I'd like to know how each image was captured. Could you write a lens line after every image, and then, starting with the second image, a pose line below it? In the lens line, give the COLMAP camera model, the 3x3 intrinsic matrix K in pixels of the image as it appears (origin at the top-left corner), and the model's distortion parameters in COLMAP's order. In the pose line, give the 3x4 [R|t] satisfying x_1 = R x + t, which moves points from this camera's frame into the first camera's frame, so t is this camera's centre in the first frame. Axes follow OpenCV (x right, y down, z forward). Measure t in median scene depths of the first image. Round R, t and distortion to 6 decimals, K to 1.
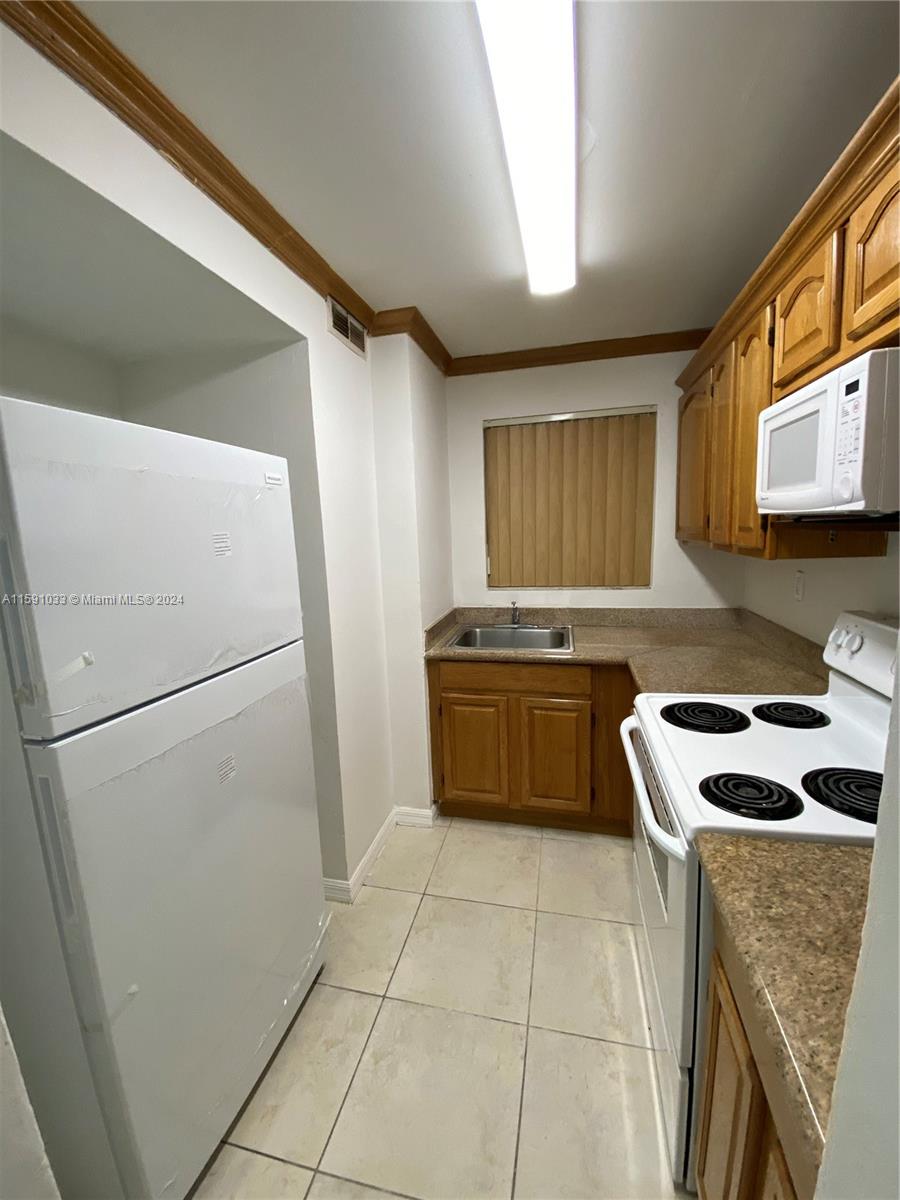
lens RADIAL K [[492.4, 0, 439.4], [0, 492.4, 609.8], [0, 0, 1]] dist [0.038713, -0.021023]
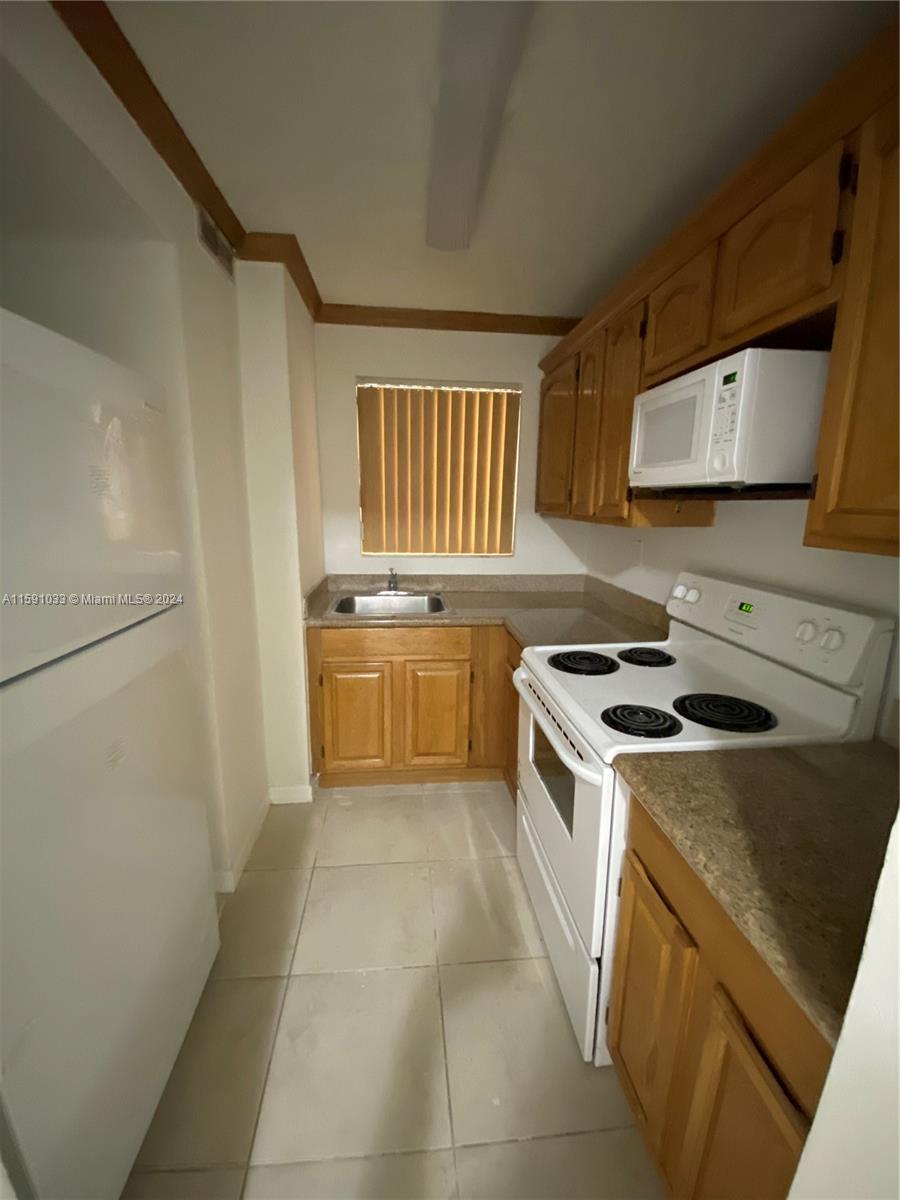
lens RADIAL K [[492.4, 0, 439.4], [0, 492.4, 609.8], [0, 0, 1]] dist [0.038713, -0.021023]
pose [[0.943652, -0.024790, 0.330010, -0.153156], [0.007786, 0.998578, 0.052748, 0.028426], [-0.330848, -0.047206, 0.942503, 0.038633]]
